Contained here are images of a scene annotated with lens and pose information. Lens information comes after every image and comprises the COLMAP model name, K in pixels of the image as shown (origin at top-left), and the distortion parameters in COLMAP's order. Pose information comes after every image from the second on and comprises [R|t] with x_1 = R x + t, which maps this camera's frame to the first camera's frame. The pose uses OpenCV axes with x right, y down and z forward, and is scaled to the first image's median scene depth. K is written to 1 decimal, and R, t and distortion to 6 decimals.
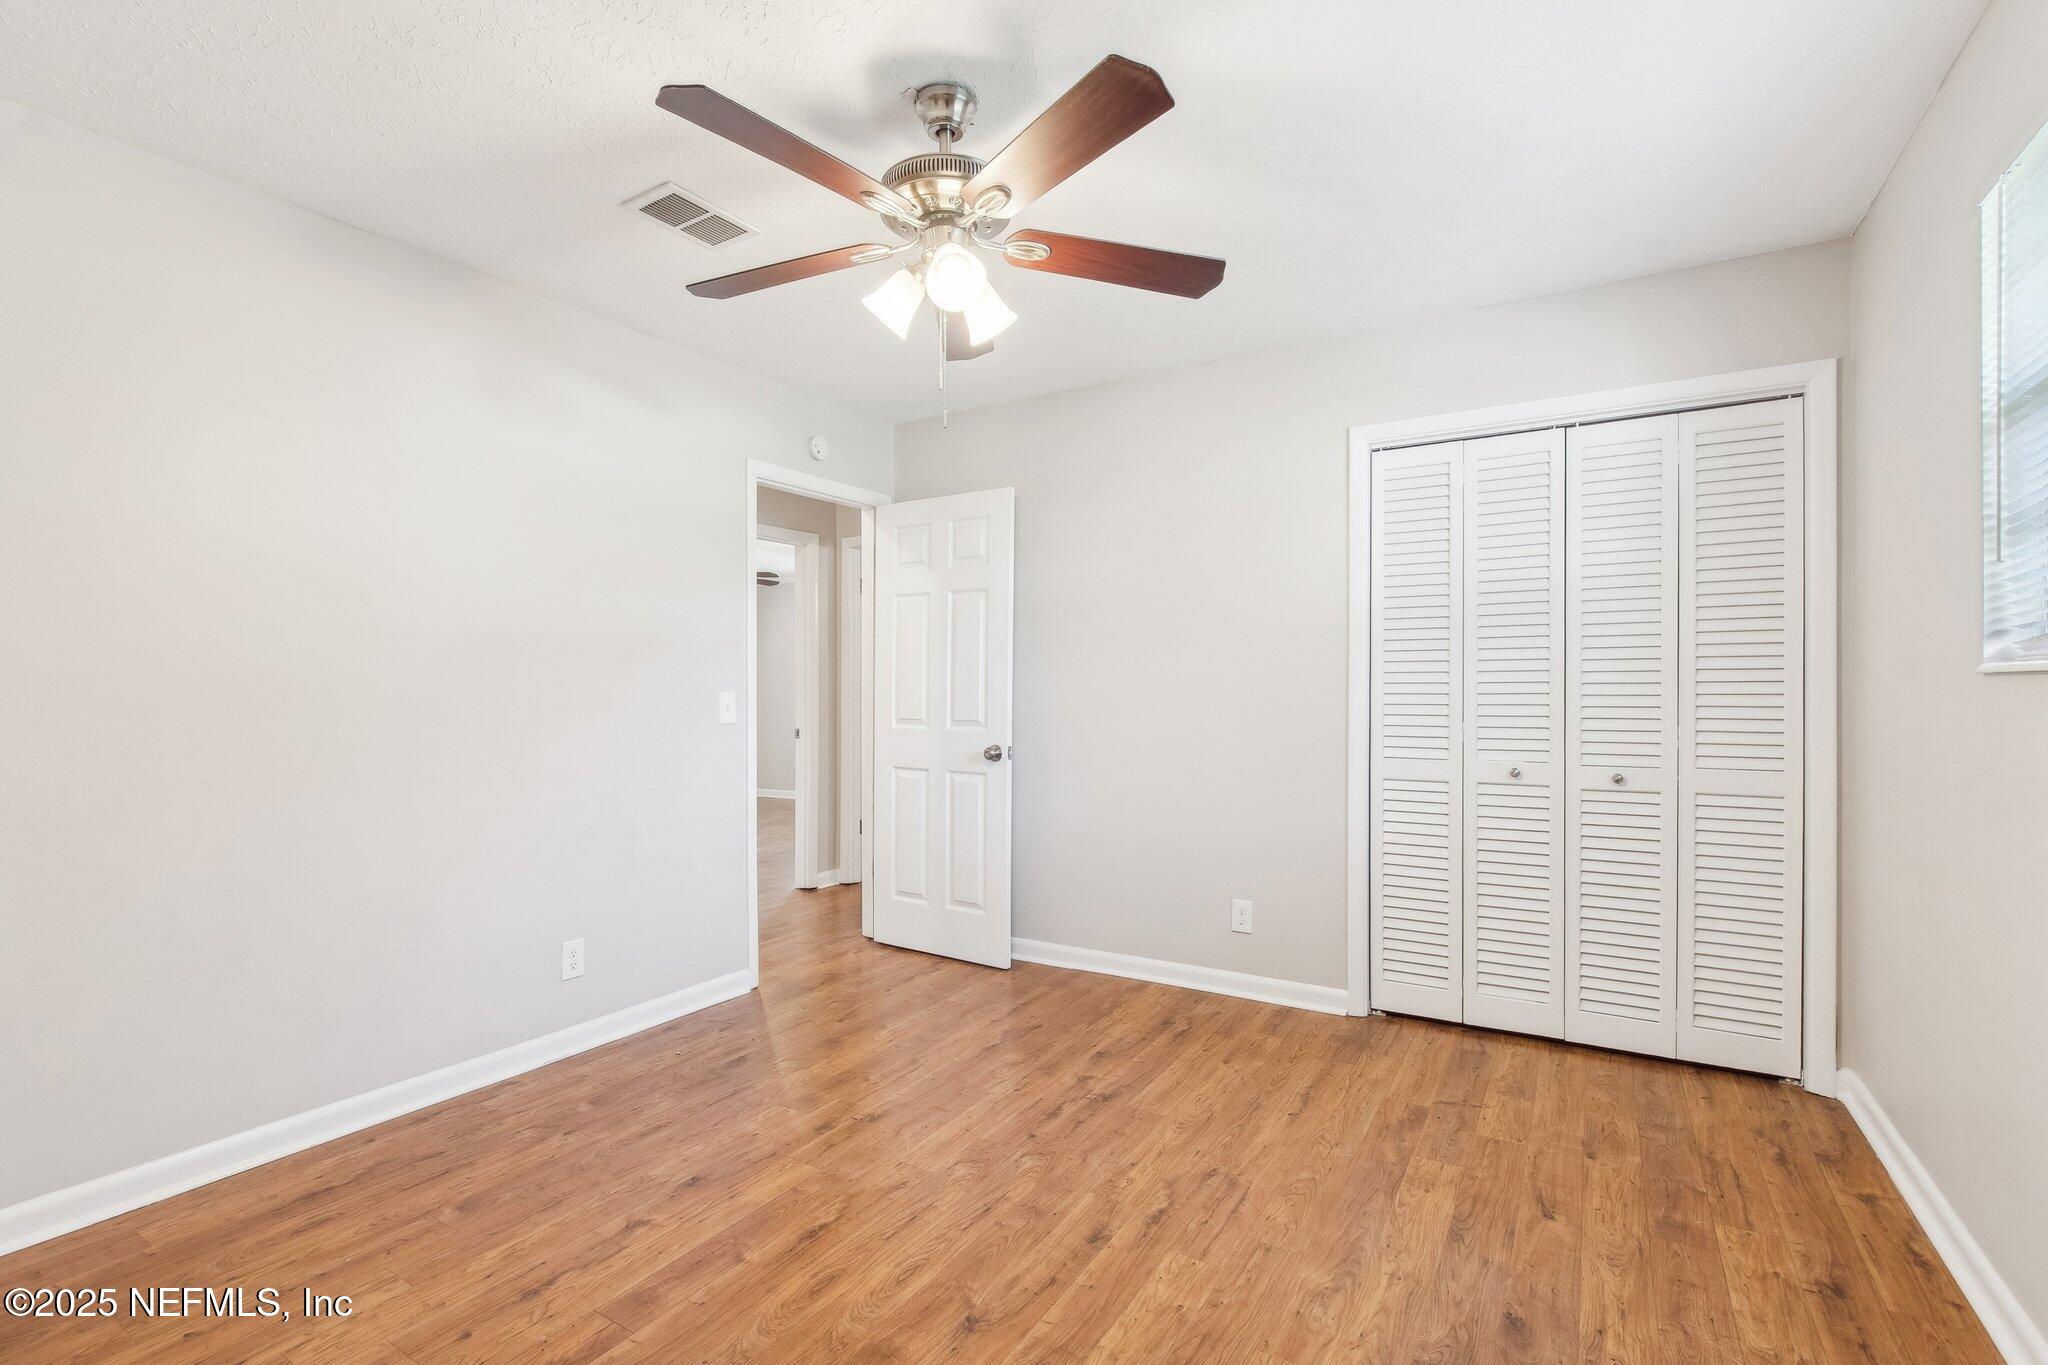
lens RADIAL K [[937.5, 0, 1039.6], [0, 937.5, 678.4], [0, 0, 1]] dist [0.000895, 0.000978]
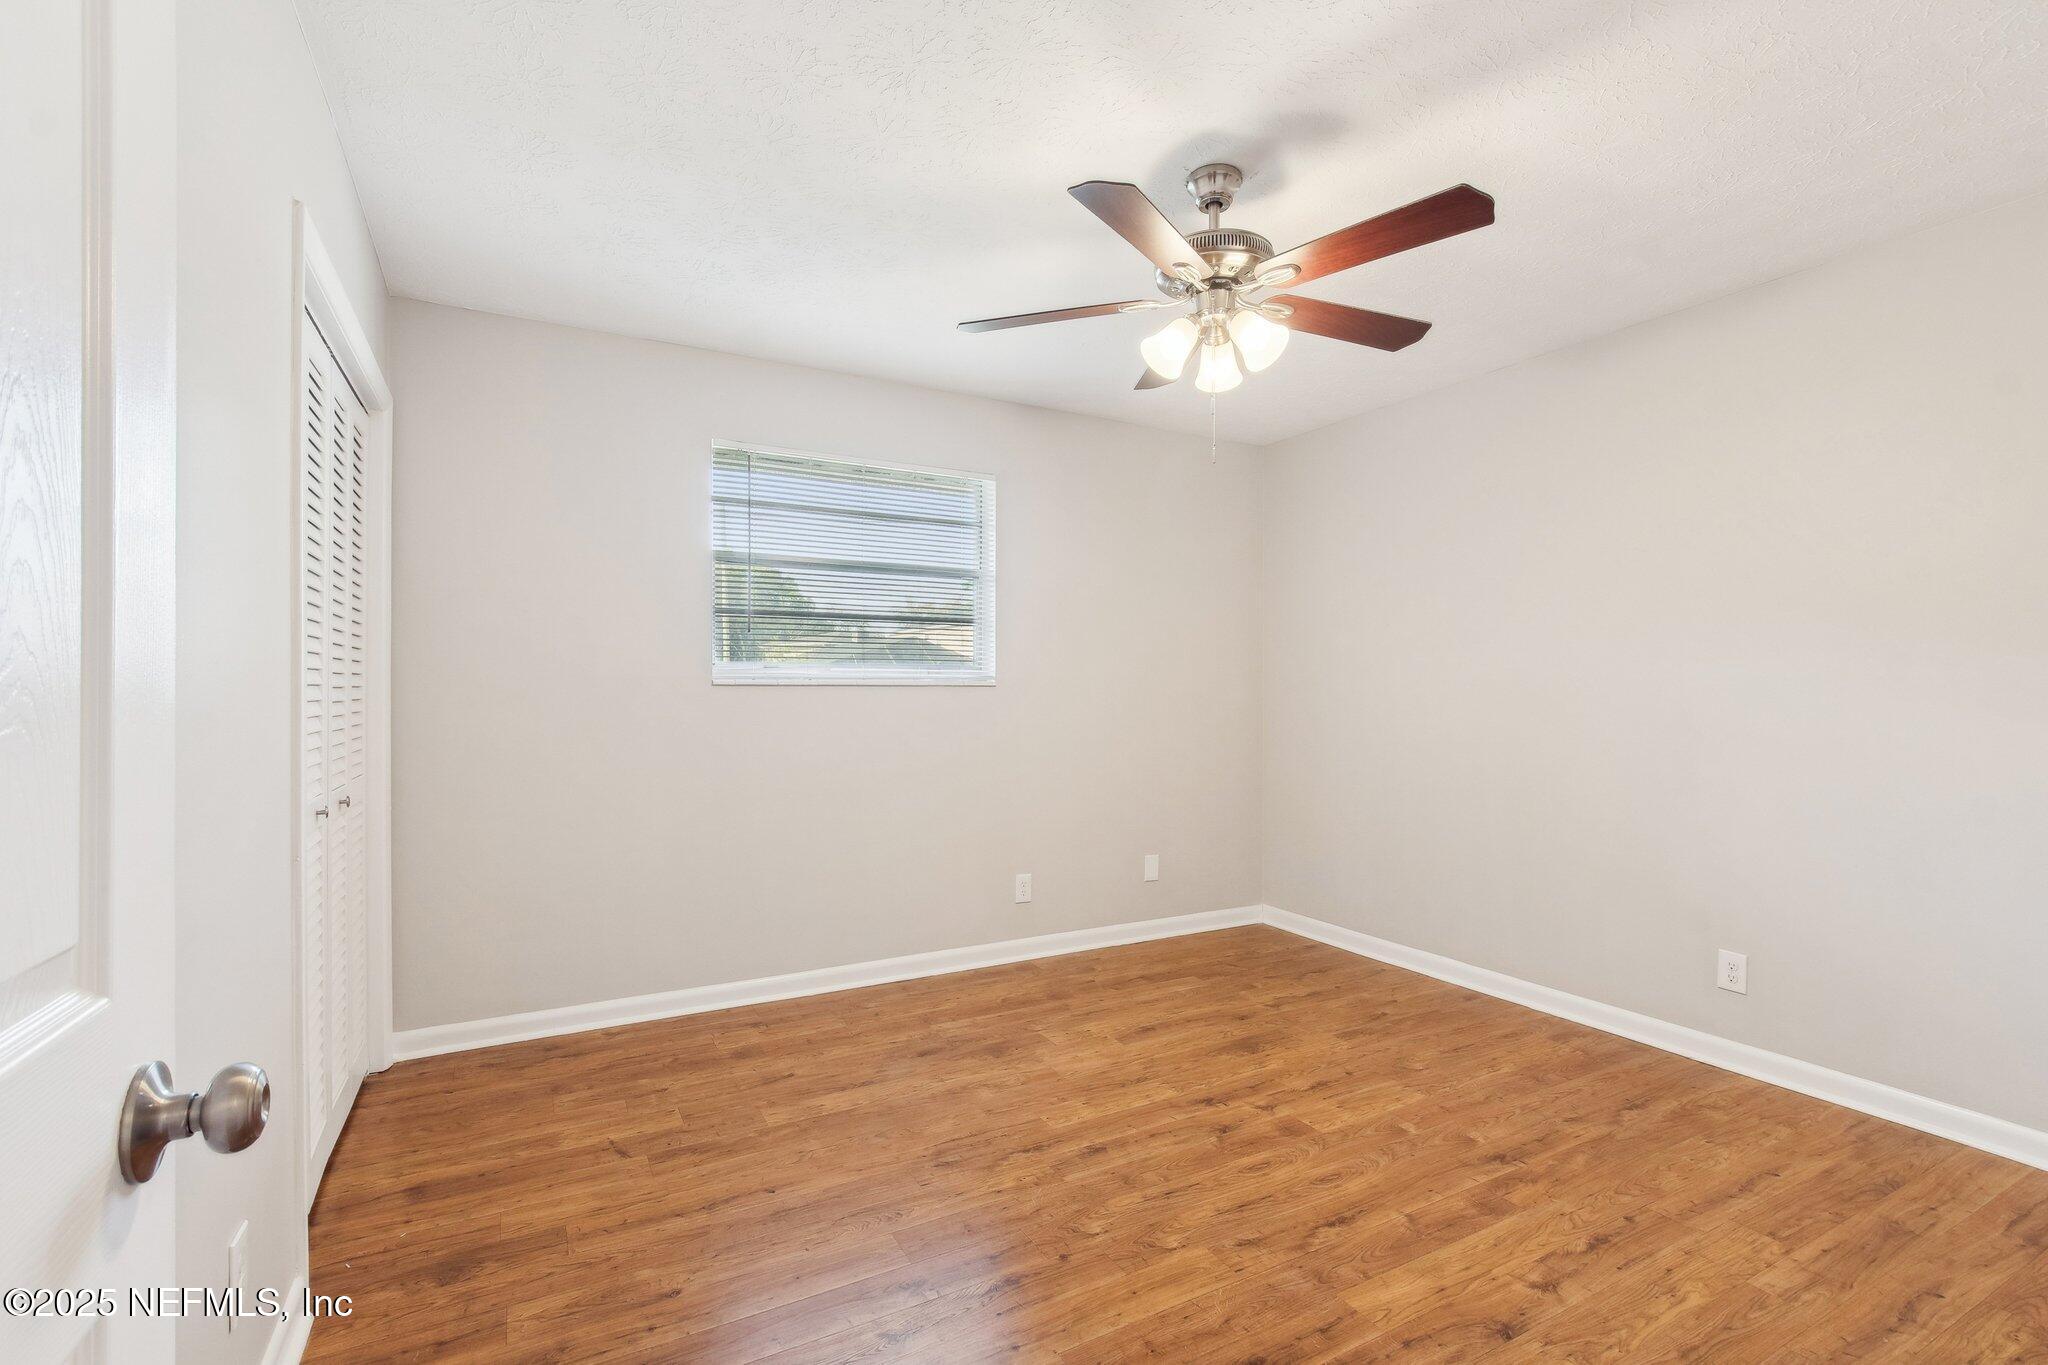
lens RADIAL K [[937.5, 0, 1034.5], [0, 937.5, 668.3], [0, 0, 1]] dist [0.000895, 0.000978]
pose [[-0.870052, 0.013714, 0.492769, -0.454969], [-0.003769, 0.999399, -0.034469, 0.023580], [-0.492946, -0.031847, -0.869477, 2.038685]]
